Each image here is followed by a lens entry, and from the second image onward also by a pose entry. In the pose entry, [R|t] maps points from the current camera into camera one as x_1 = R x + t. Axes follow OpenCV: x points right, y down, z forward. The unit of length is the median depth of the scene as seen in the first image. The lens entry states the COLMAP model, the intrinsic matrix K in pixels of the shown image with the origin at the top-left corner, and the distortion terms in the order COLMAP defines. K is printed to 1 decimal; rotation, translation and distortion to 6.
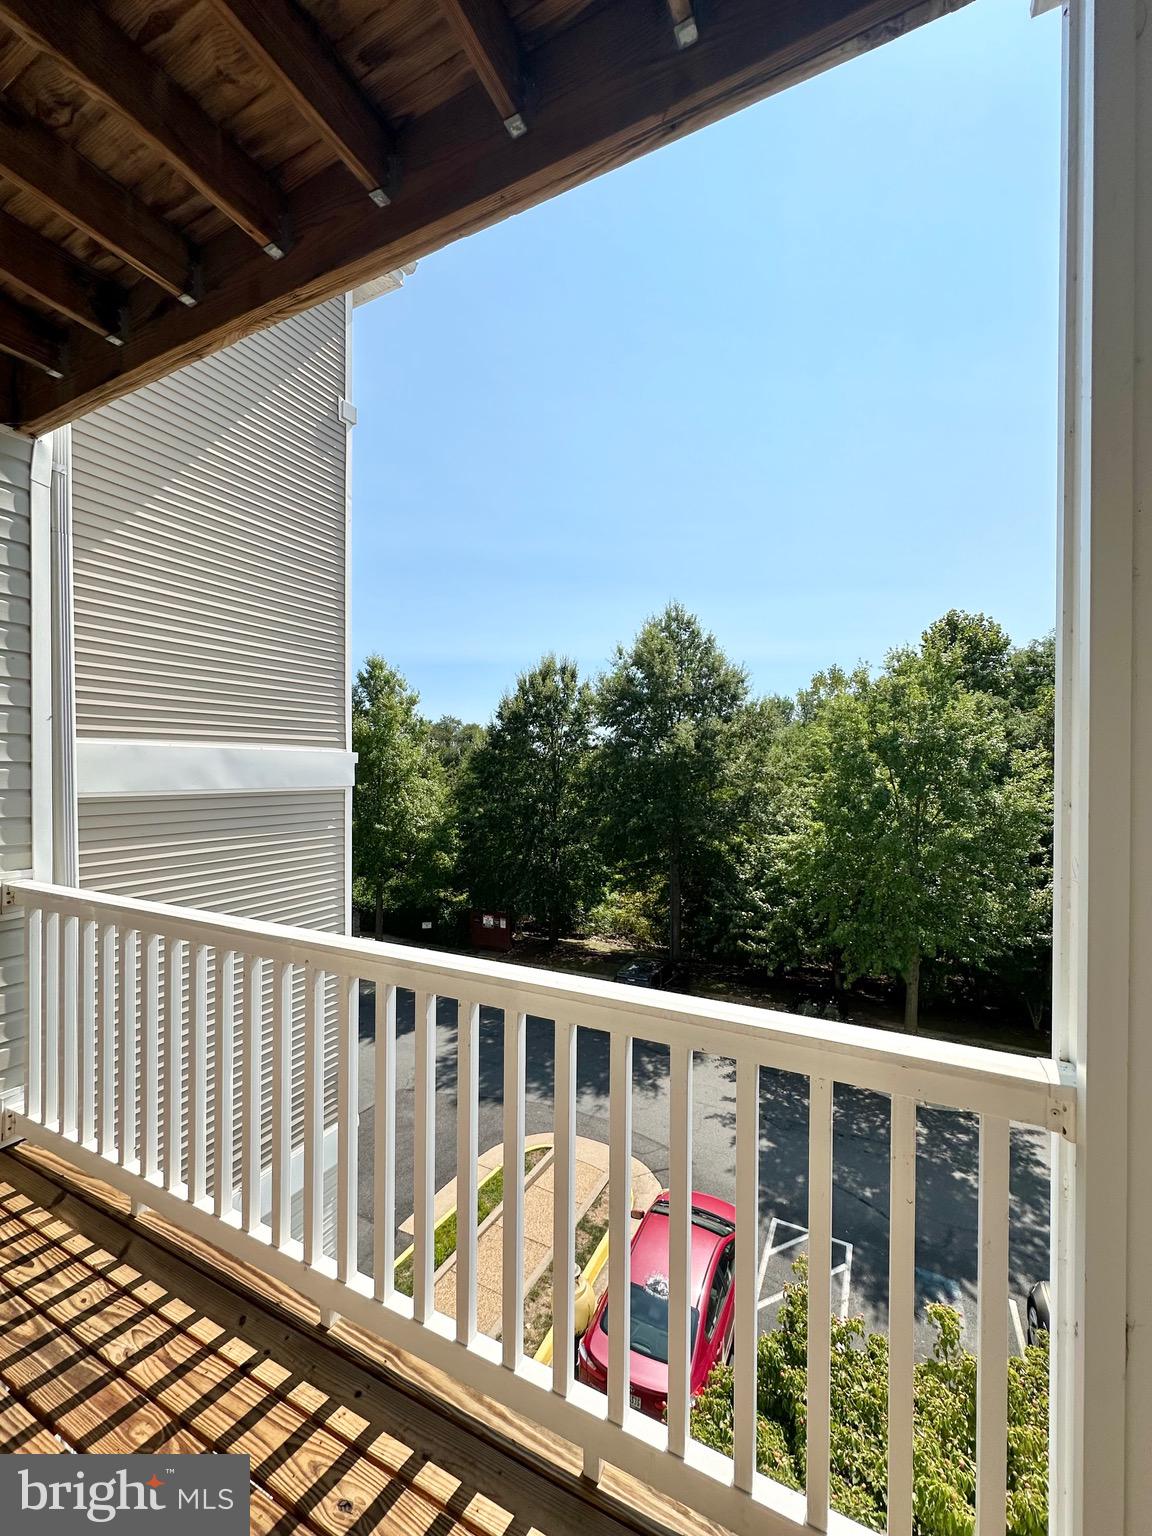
lens RADIAL K [[620.0, 0, 570.8], [0, 620.0, 766.8], [0, 0, 1]] dist [-0.000803, 0.000964]
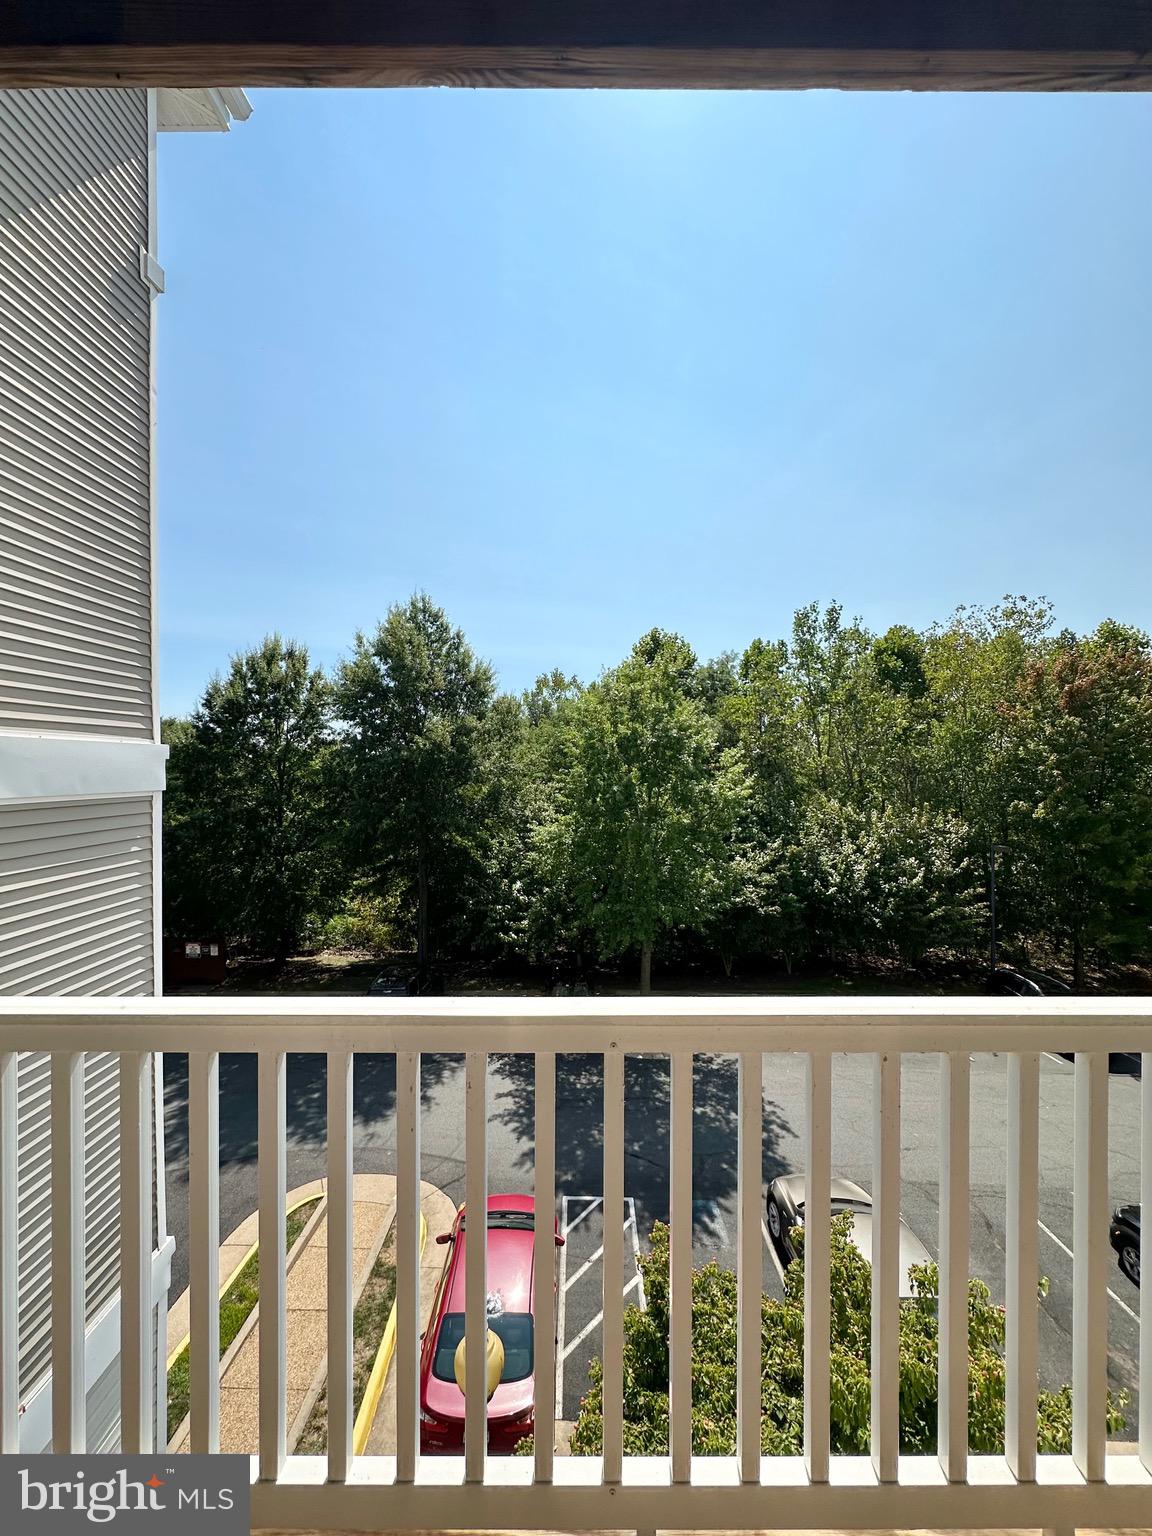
lens RADIAL K [[620.0, 0, 573.6], [0, 620.0, 766.0], [0, 0, 1]] dist [-0.000803, 0.000964]
pose [[0.892996, -0.006367, 0.450019, -0.138645], [0.004747, 0.999978, 0.004728, 0.000630], [-0.450039, -0.002086, 0.893006, 0.074125]]
